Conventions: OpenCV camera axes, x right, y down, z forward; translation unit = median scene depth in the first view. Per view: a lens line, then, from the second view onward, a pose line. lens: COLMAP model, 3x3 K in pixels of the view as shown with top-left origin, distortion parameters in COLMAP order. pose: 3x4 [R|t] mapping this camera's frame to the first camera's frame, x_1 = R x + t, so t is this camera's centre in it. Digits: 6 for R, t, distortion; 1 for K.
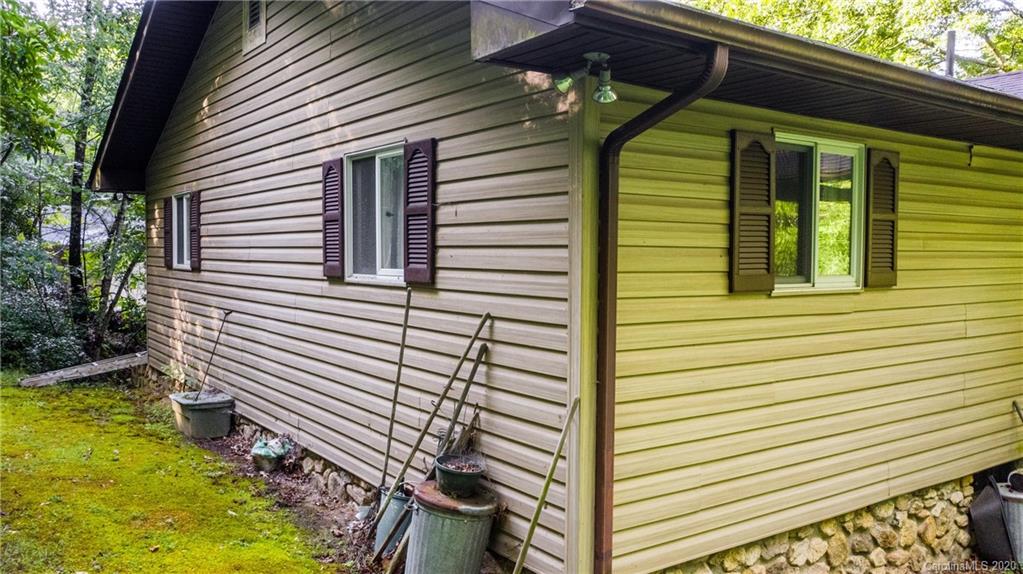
lens RADIAL K [[830.8, 0, 516.2], [0, 830.8, 280.4], [0, 0, 1]] dist [-0.009350, -0.004362]
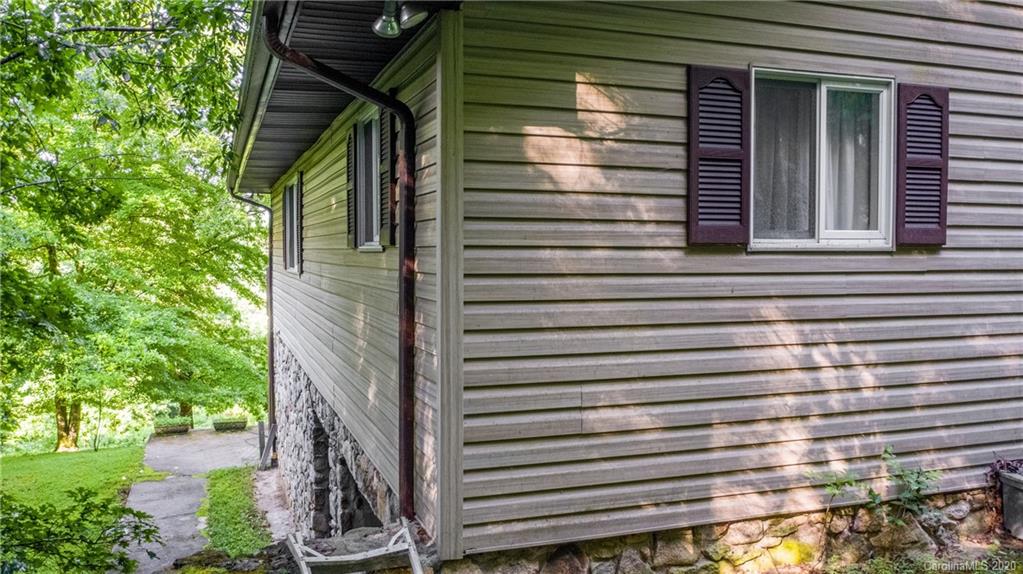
lens RADIAL K [[830.8, 0, 505.2], [0, 830.8, 283.0], [0, 0, 1]] dist [-0.009350, -0.004362]
pose [[0.275980, -0.040100, 0.960327, -0.924692], [0.039741, 0.998751, 0.030284, -0.016926], [-0.960341, 0.029807, 0.277229, 1.105601]]
